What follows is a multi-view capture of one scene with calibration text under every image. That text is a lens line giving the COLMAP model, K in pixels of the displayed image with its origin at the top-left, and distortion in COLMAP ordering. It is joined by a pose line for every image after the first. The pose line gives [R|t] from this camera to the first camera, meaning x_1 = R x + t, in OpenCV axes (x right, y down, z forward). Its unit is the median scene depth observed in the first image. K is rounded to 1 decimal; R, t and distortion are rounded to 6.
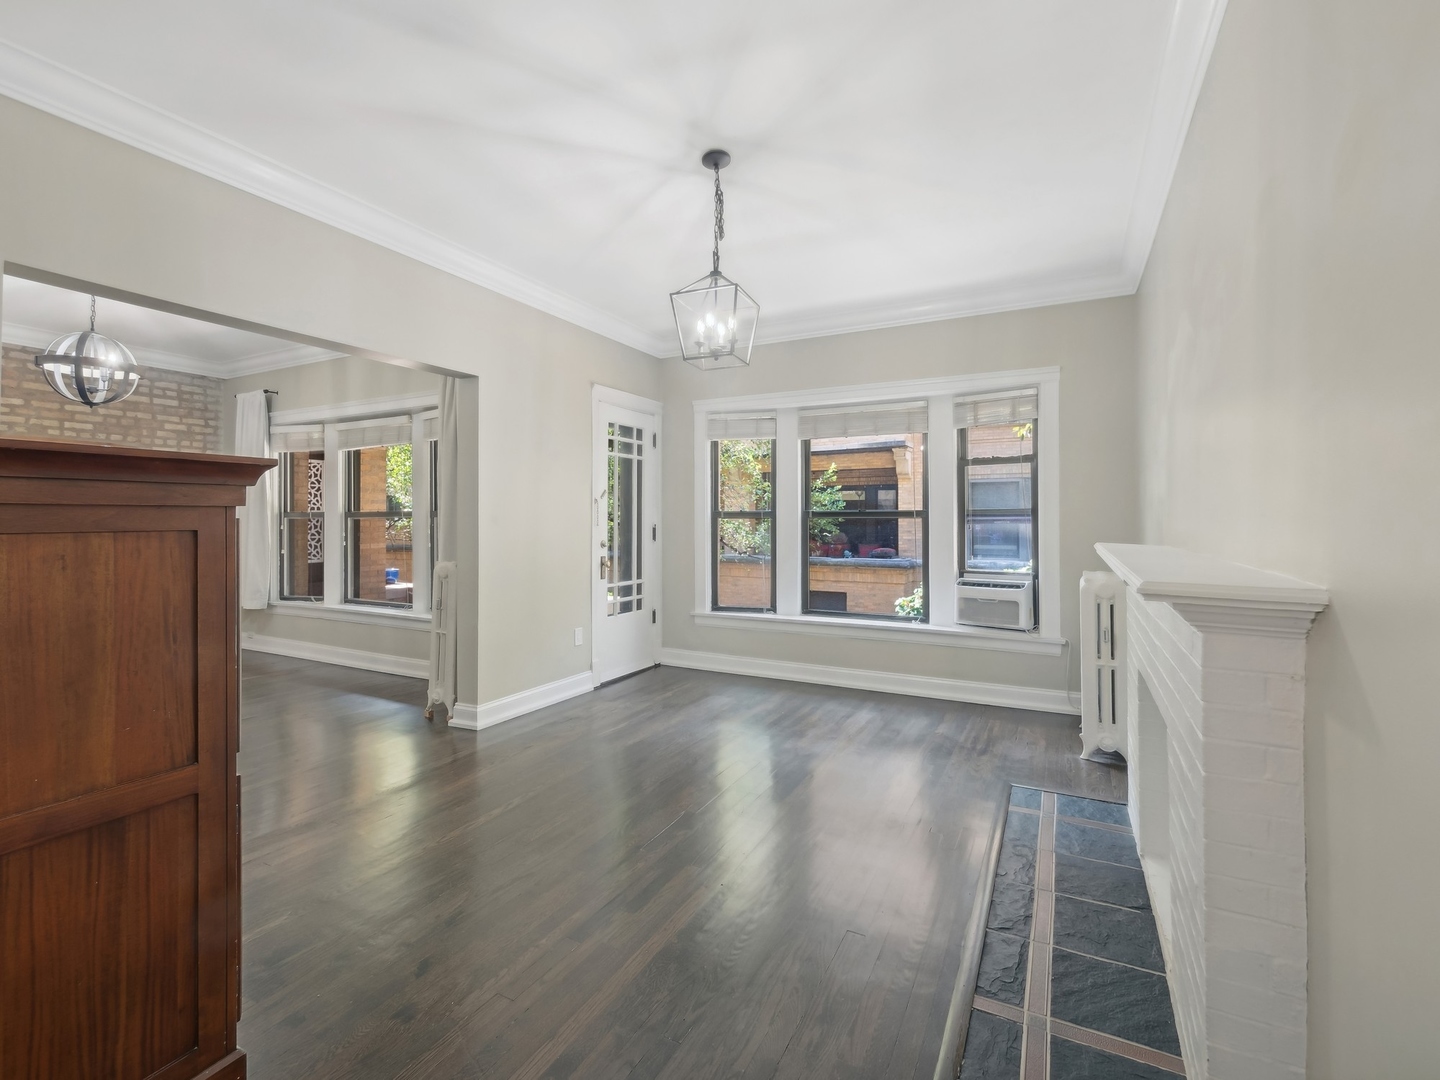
lens RADIAL K [[628.8, 0, 724.1], [0, 628.8, 517.6], [0, 0, 1]] dist [-0.001286, 0.000189]
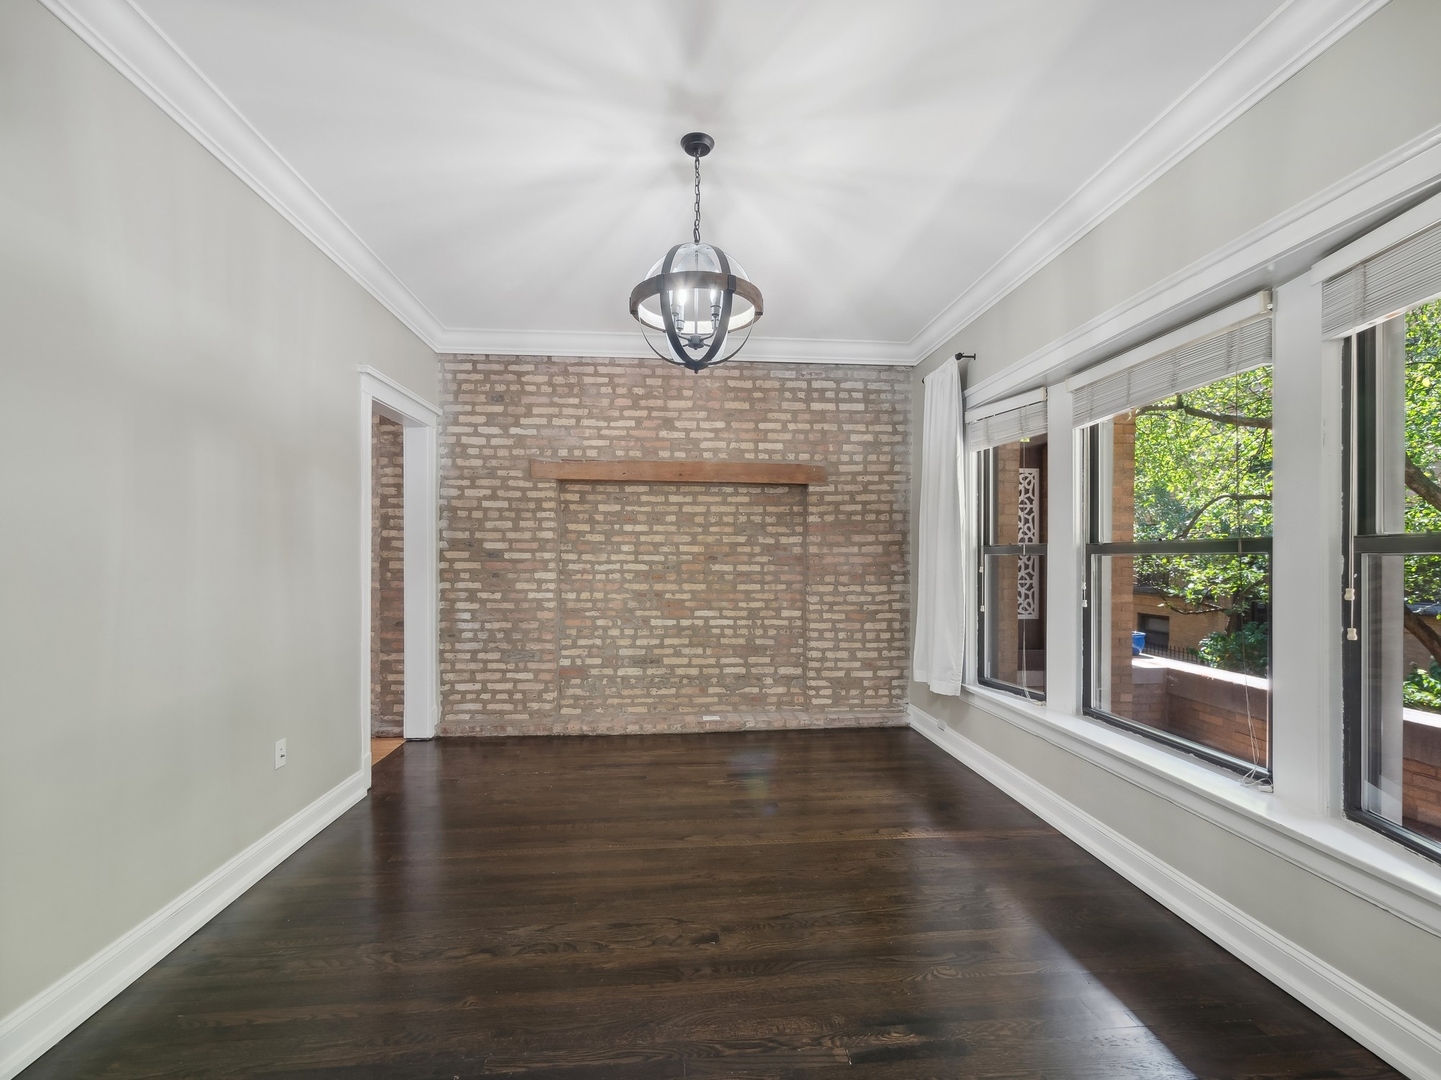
lens RADIAL K [[629.2, 0, 730.2], [0, 629.2, 560.4], [0, 0, 1]] dist [-0.001286, 0.000189]
pose [[0.540029, 0.007615, -0.841612, -0.308894], [0.004401, 0.999920, 0.011871, -0.001993], [0.841635, -0.010114, 0.539952, 0.447750]]
